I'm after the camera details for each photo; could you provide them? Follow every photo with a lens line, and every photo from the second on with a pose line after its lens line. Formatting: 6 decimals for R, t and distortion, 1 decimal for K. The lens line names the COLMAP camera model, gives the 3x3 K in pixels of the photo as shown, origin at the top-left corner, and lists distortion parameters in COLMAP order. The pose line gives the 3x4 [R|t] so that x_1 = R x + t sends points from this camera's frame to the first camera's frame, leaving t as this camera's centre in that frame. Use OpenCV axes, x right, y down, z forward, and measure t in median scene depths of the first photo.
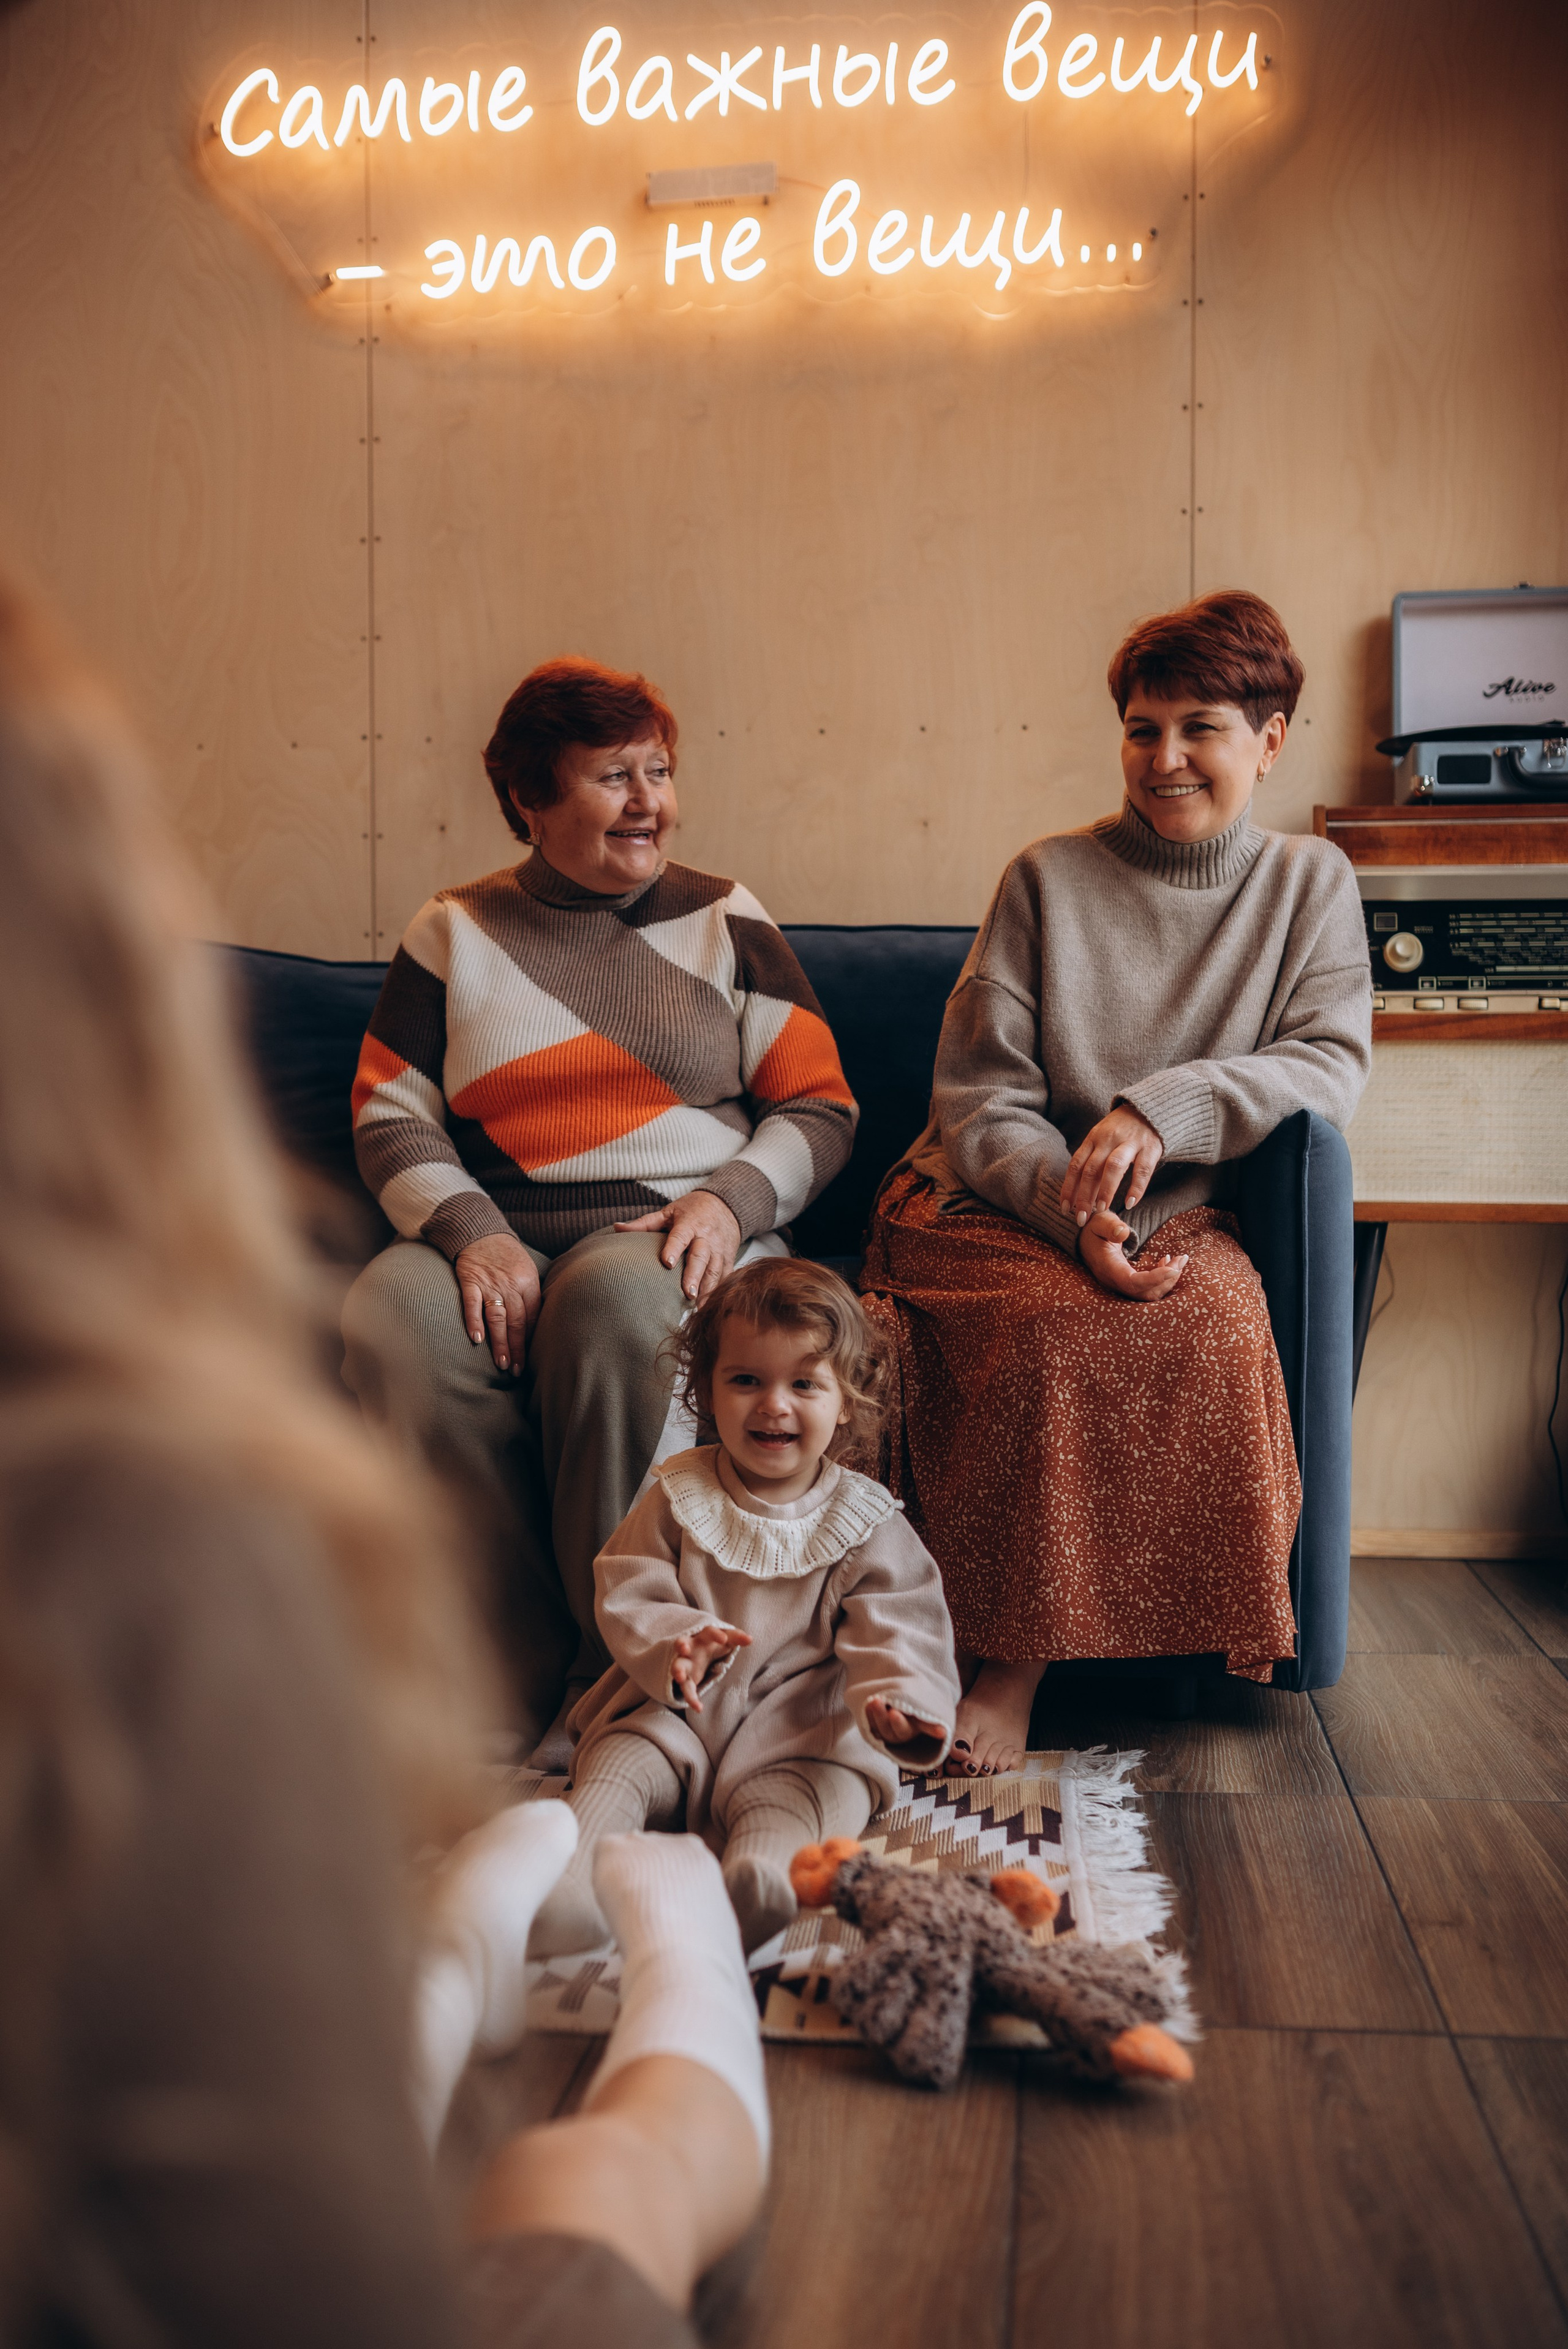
lens RADIAL K [[2316.0, 0, 729.6], [0, 2316.0, 1221.7], [0, 0, 1]] dist [-0.020111, 0.000000]
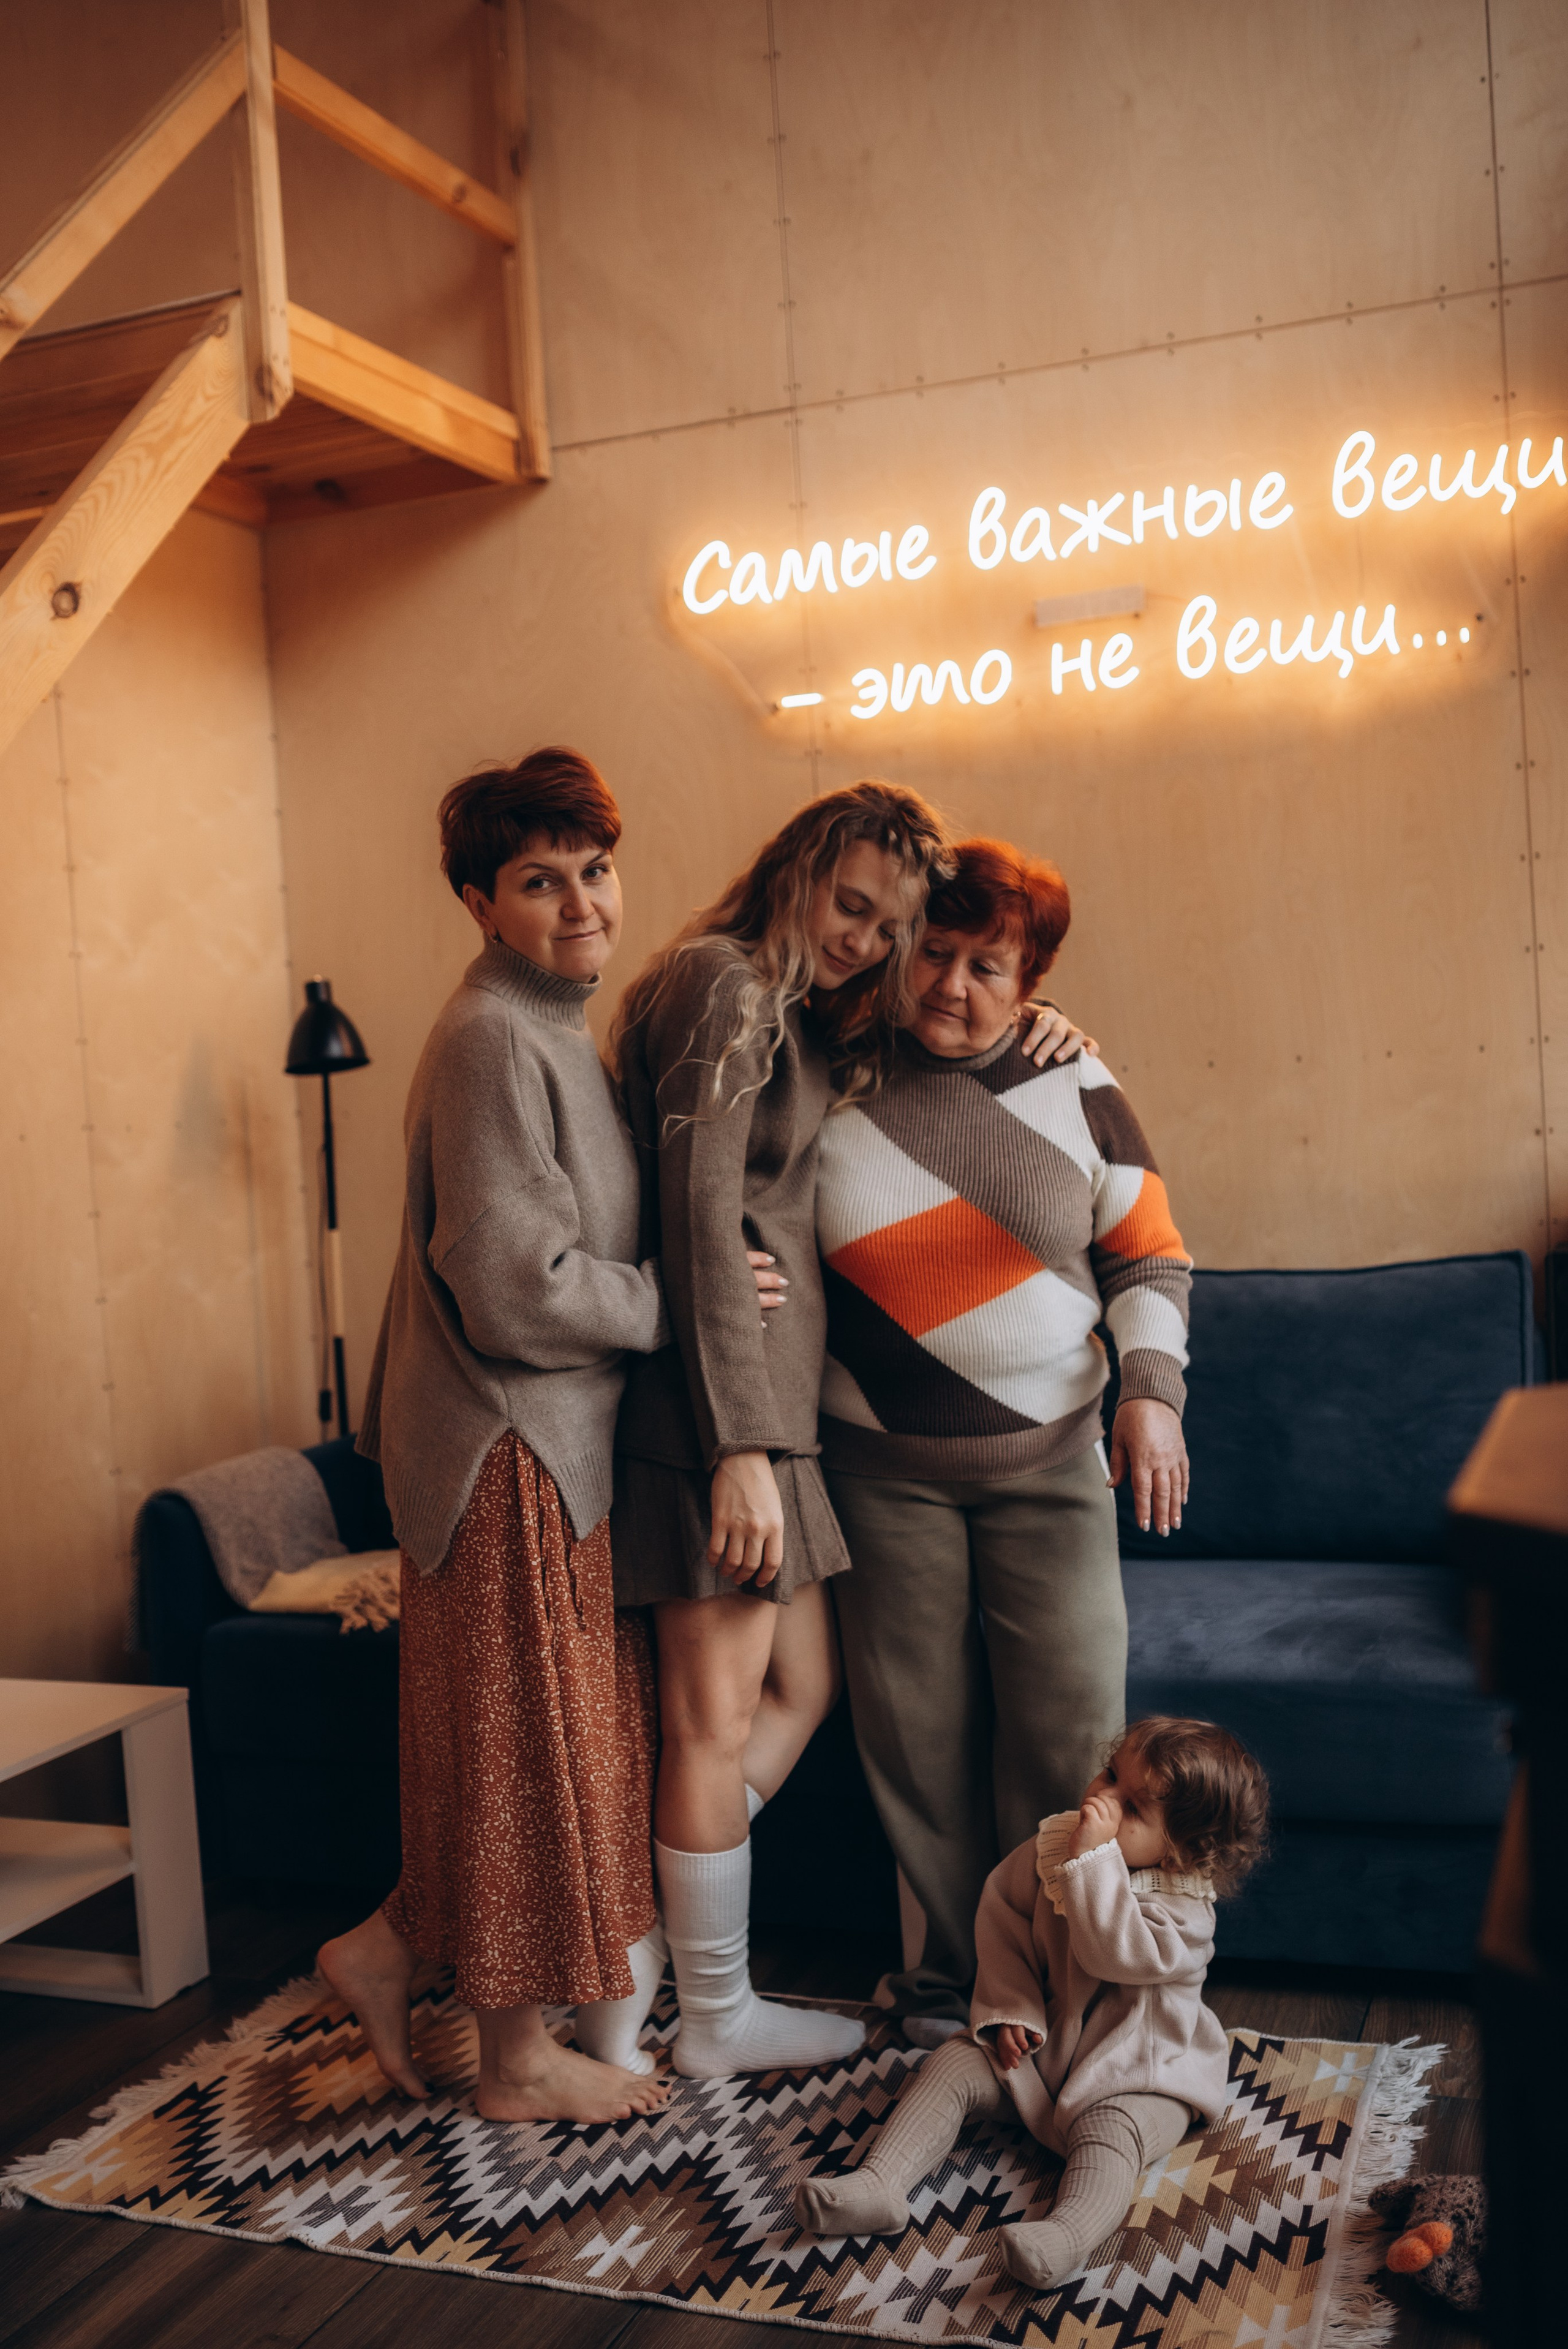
lens RADIAL K [[2316.3, 0, 763.2], [0, 2316.3, 1131.1], [0, 0, 1]] dist [-0.020111, 0.000000]
pose [[0.969520, -0.050337, -0.239786, 0.102449], [0.046156, 0.998669, -0.023026, -0.167522], [0.240626, 0.011257, 0.970553, -0.180824]]
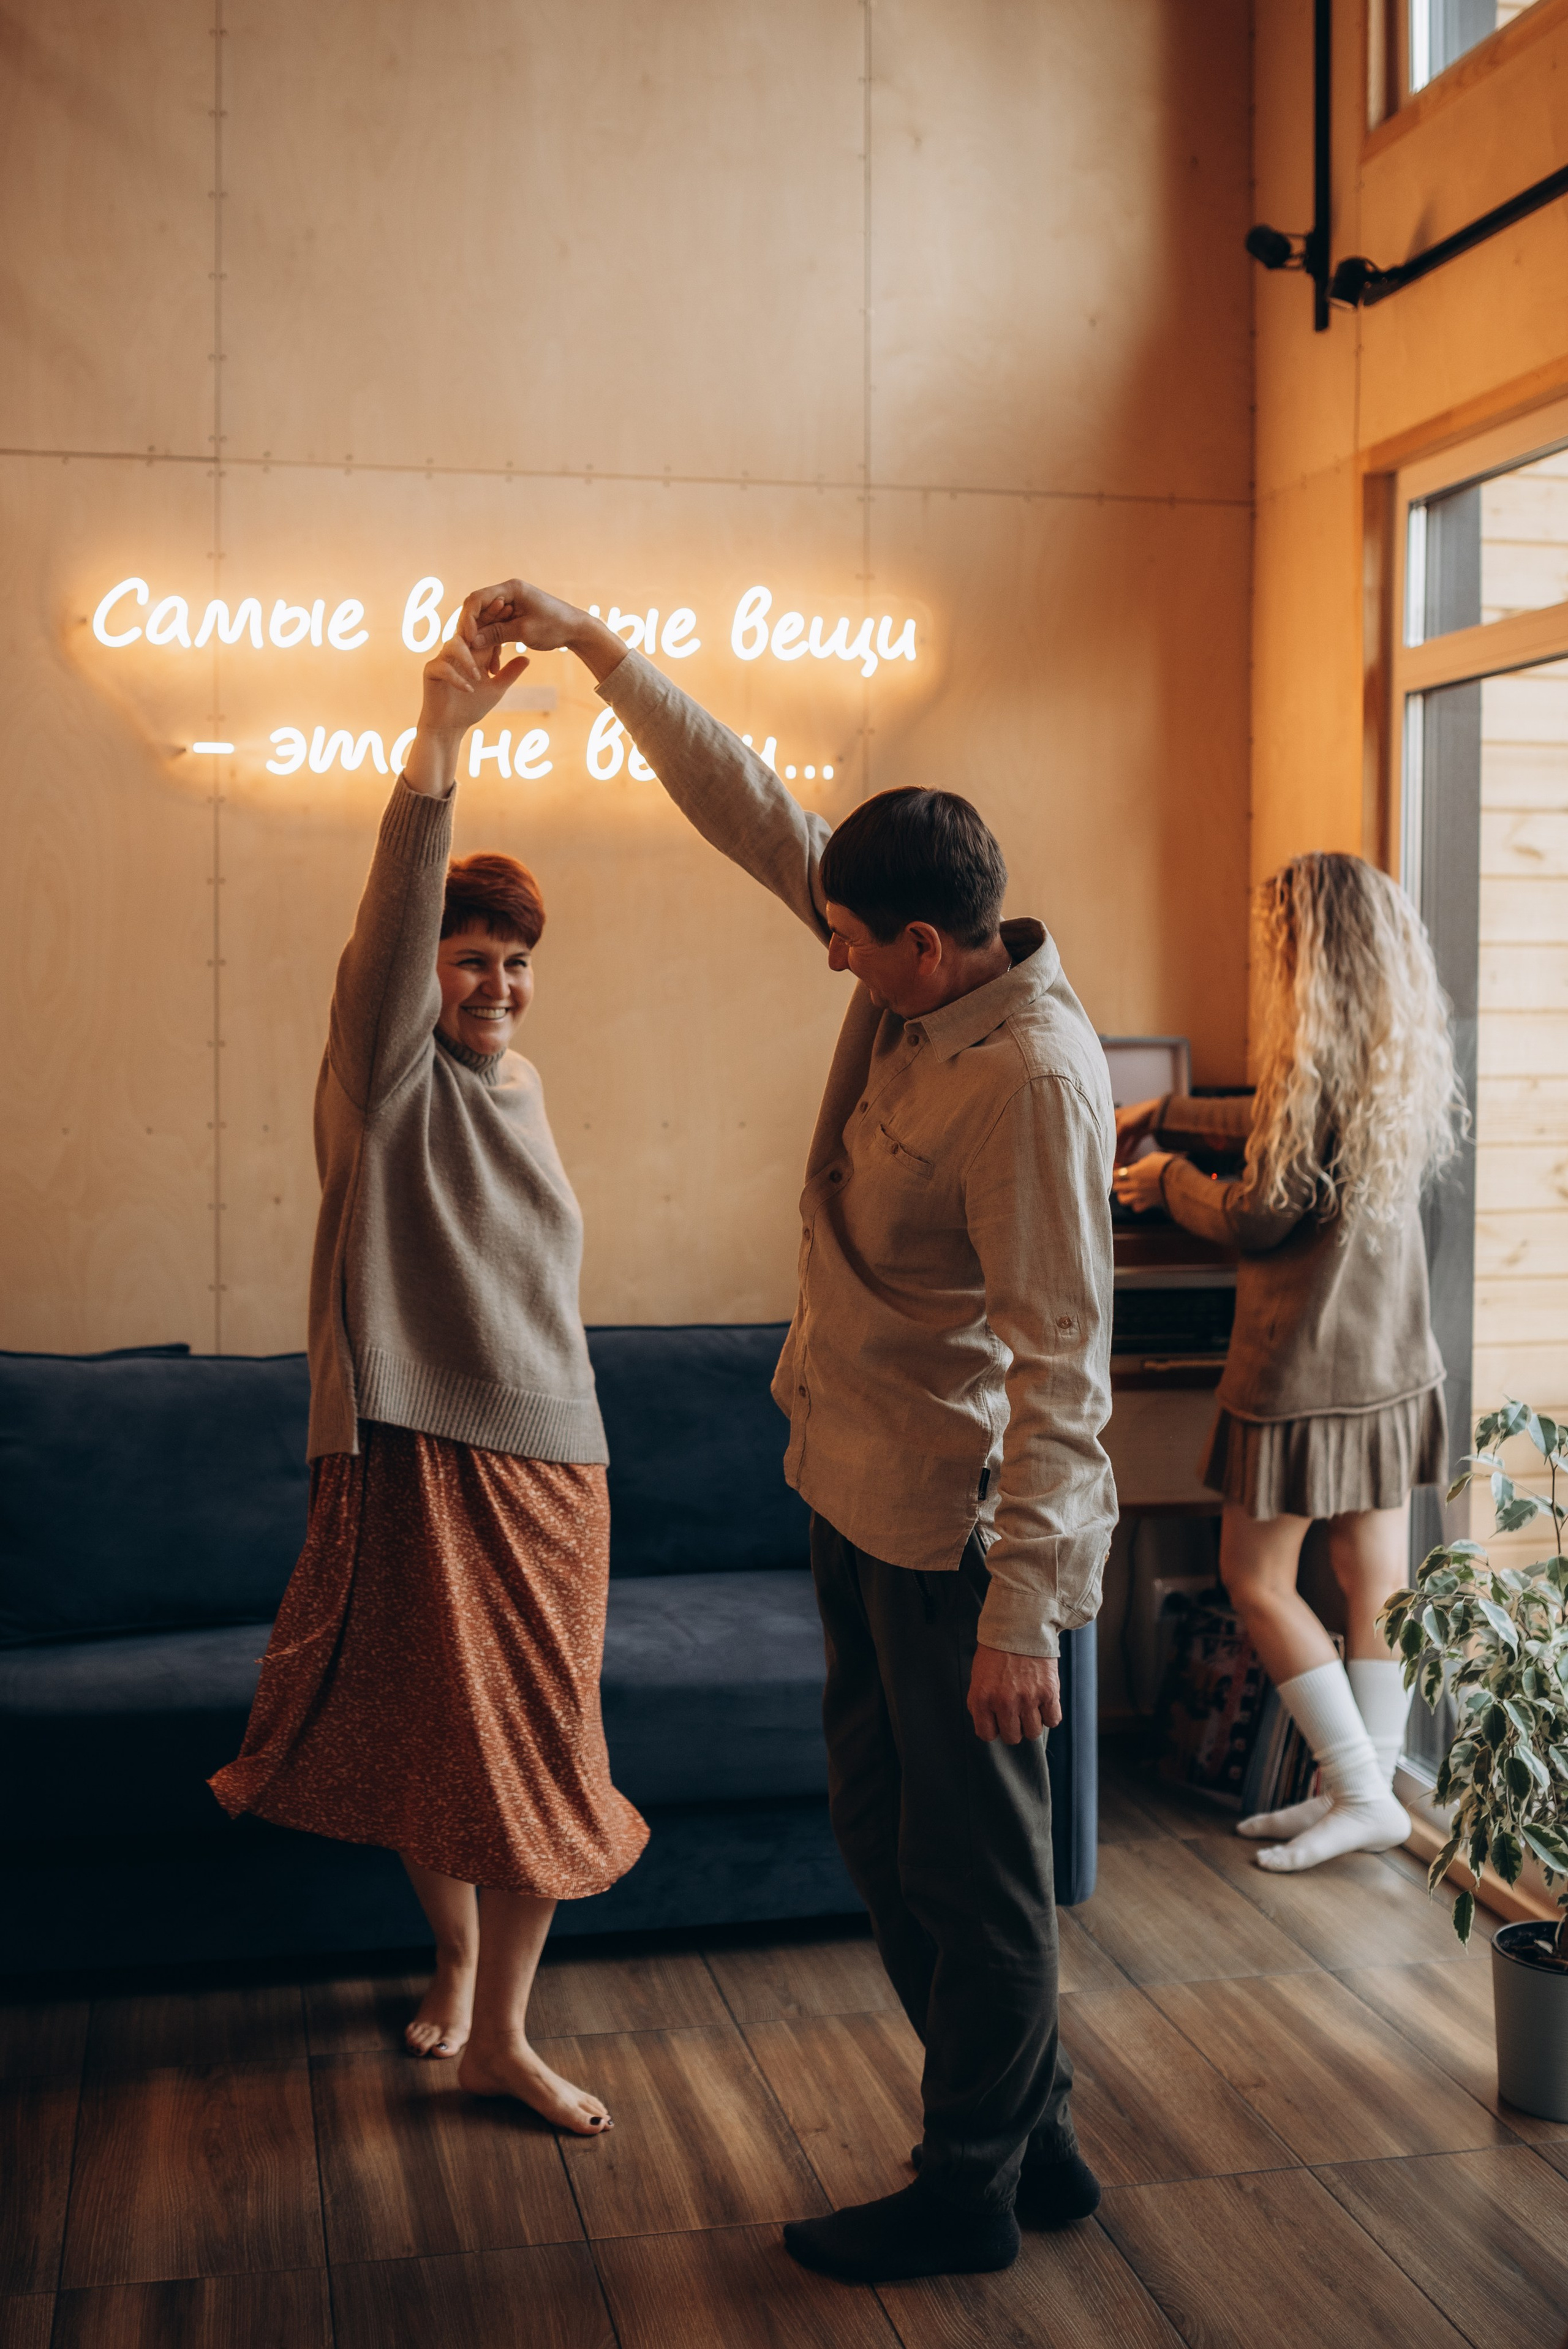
lens RADIAL K [[2470.2, 0, 728.3], [0, 2470.2, 1055.2], [0, 0, 1]] dist [-0.046946, 0.000000]
pose [[0.943840, -0.003952, 0.330378, -0.348454], [0.017247, 0.999155, -0.037320, -0.206017], [-0.329952, 0.040922, 0.943110, -0.315784]]
